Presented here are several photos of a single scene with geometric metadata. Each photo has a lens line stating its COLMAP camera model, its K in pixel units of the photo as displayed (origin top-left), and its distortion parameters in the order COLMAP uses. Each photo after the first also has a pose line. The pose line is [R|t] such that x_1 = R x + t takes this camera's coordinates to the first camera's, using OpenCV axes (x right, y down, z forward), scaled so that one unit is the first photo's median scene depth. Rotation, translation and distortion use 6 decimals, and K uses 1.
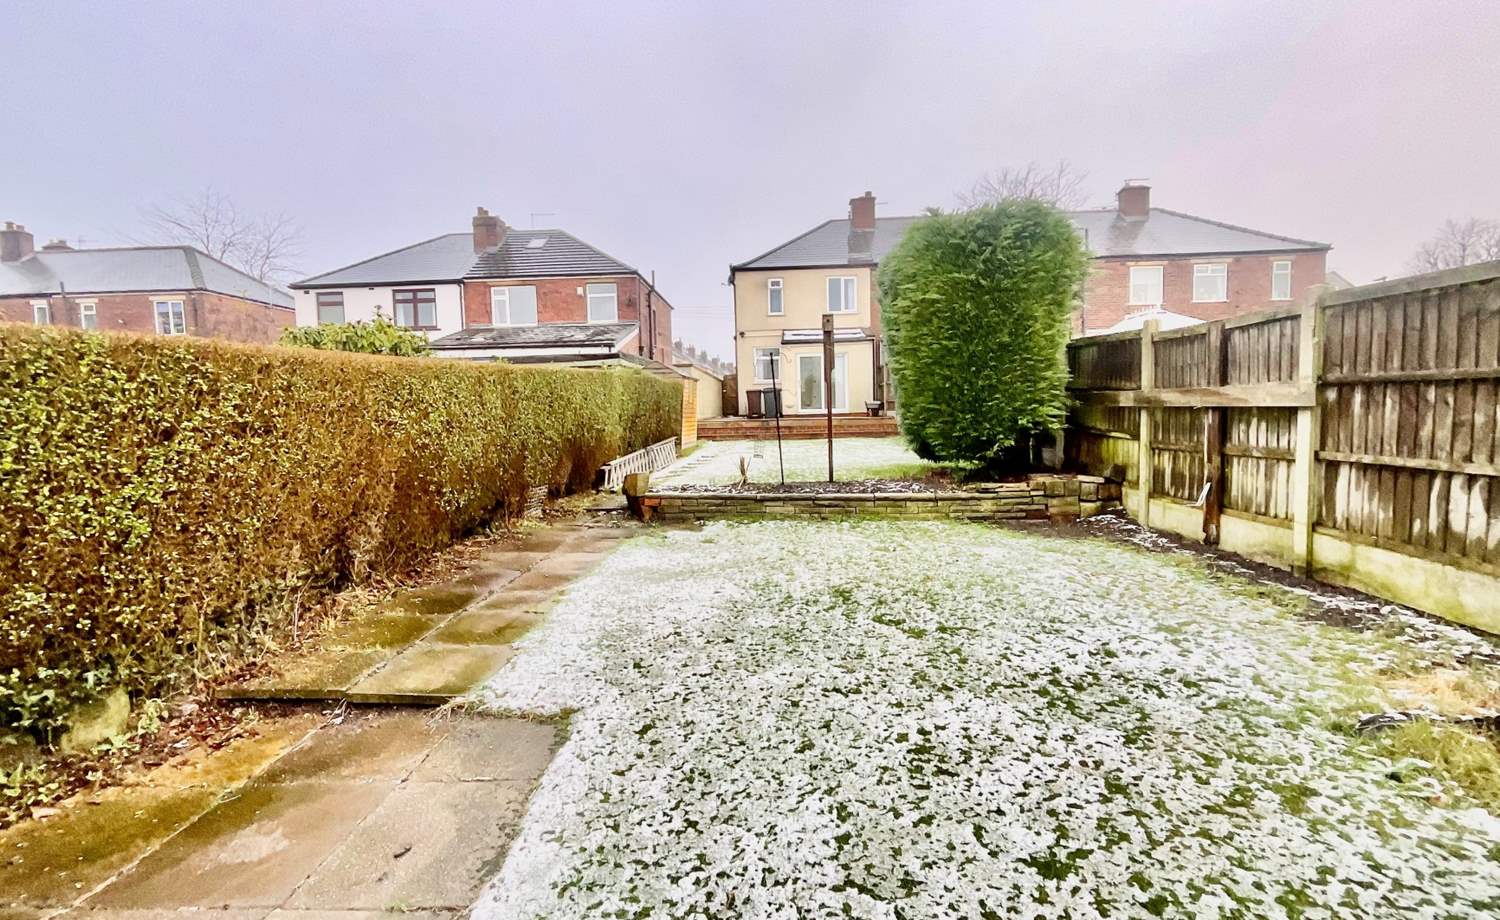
lens RADIAL K [[669.8, 0, 746.2], [0, 669.8, 463.6], [0, 0, 1]] dist [-0.003910, -0.001656]
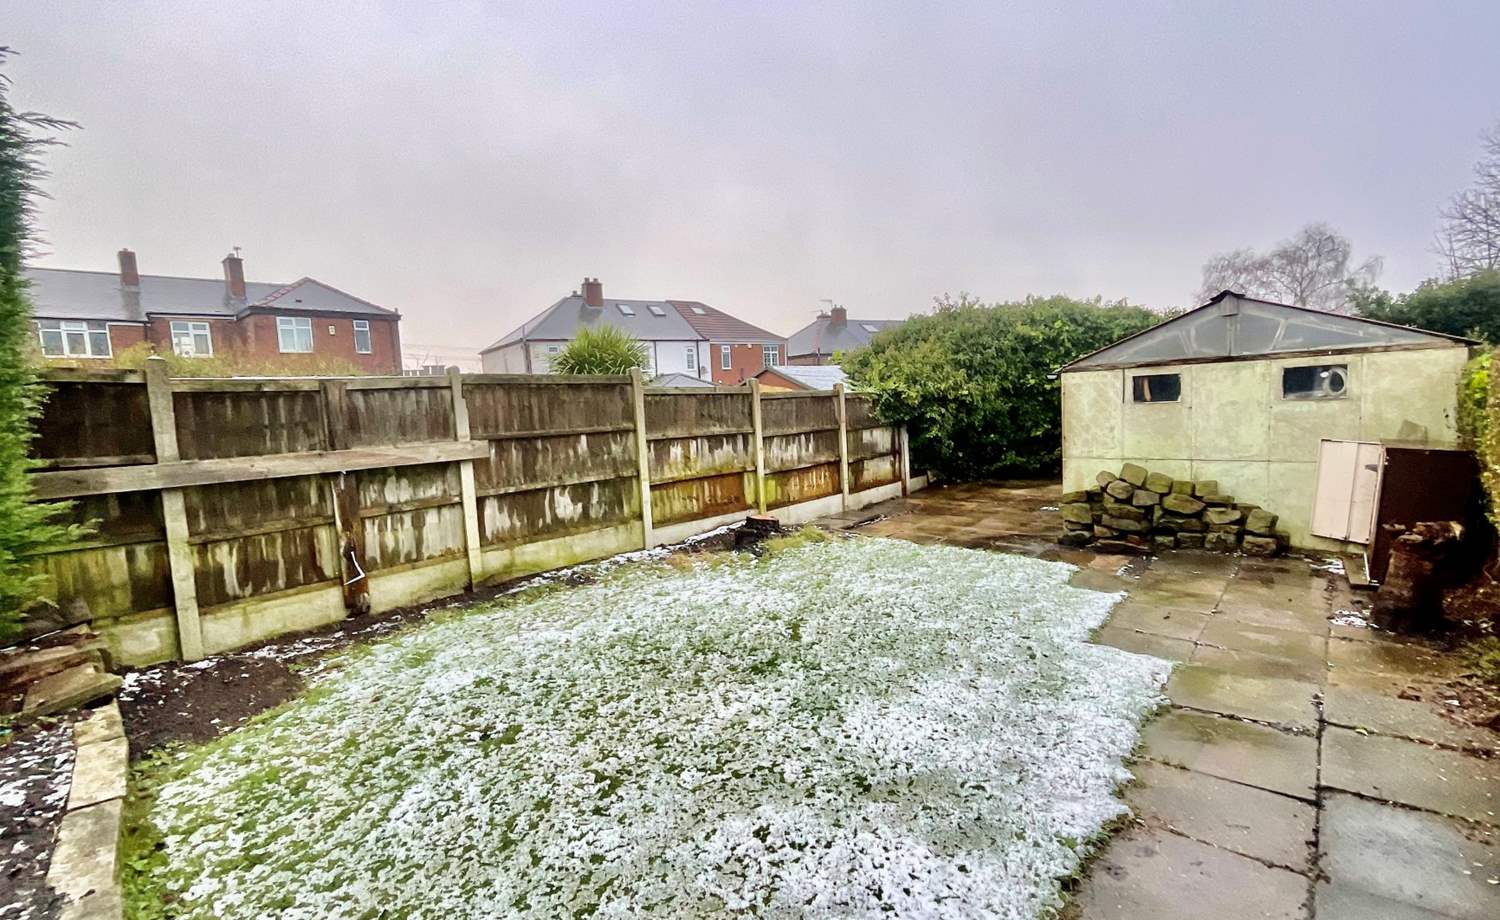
lens RADIAL K [[669.8, 0, 746.2], [0, 669.8, 463.6], [0, 0, 1]] dist [-0.003910, -0.001656]
pose [[-0.768109, 0.002055, 0.640315, -0.354613], [0.118228, 0.983256, 0.138669, -0.169059], [-0.629309, 0.182216, -0.755491, 1.436843]]
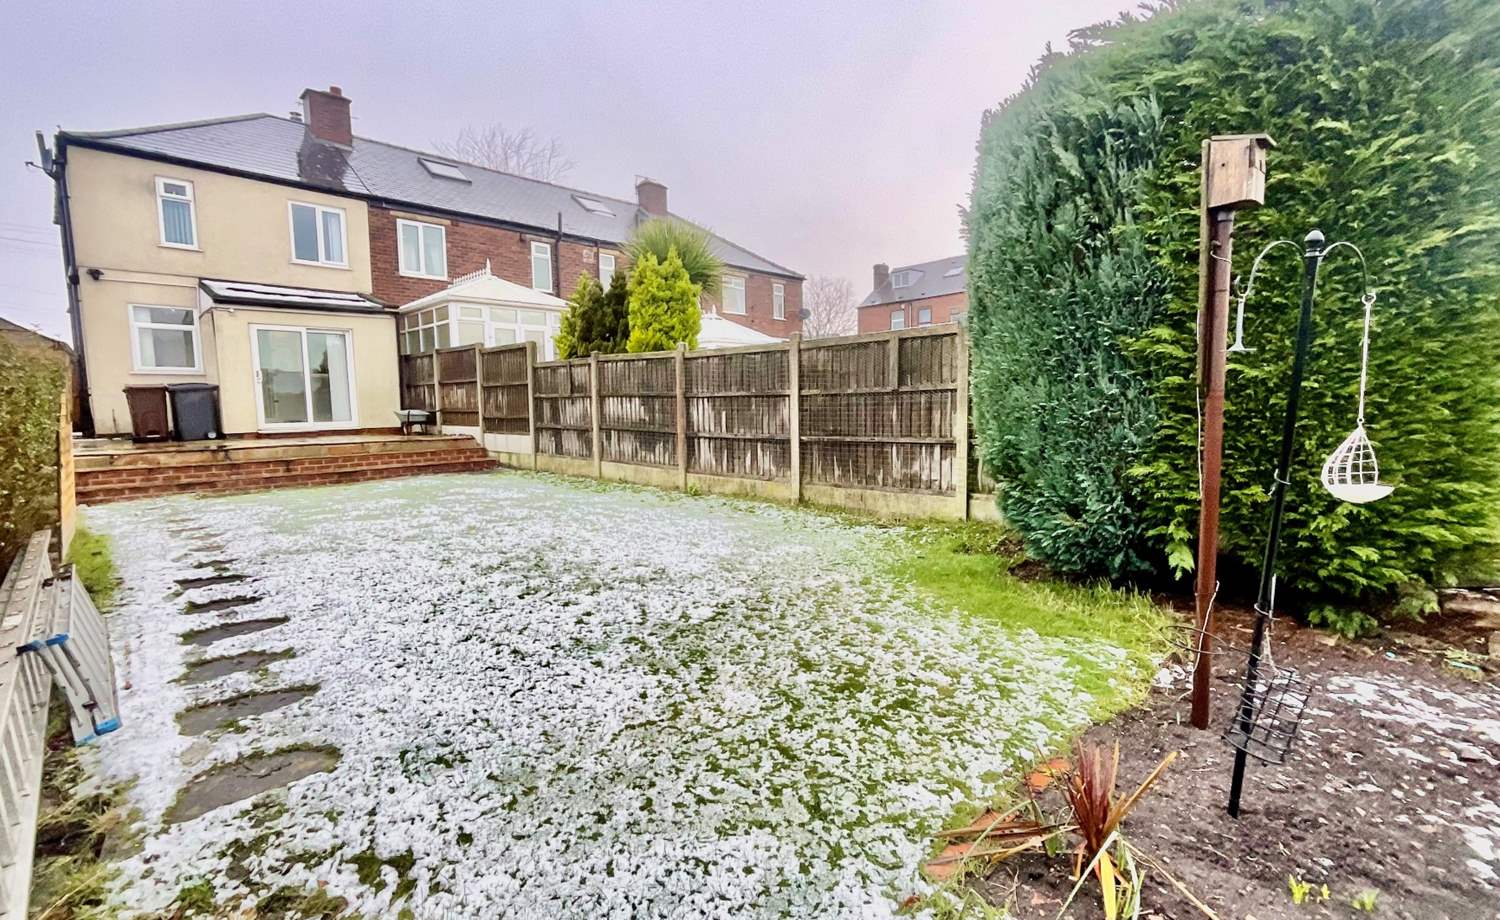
lens RADIAL K [[669.8, 0, 746.2], [0, 669.8, 463.6], [0, 0, 1]] dist [-0.003910, -0.001656]
pose [[0.658794, -0.053412, 0.750425, -0.129436], [0.054468, 0.998245, 0.023234, -0.066811], [-0.750349, 0.025568, 0.660547, 0.571384]]
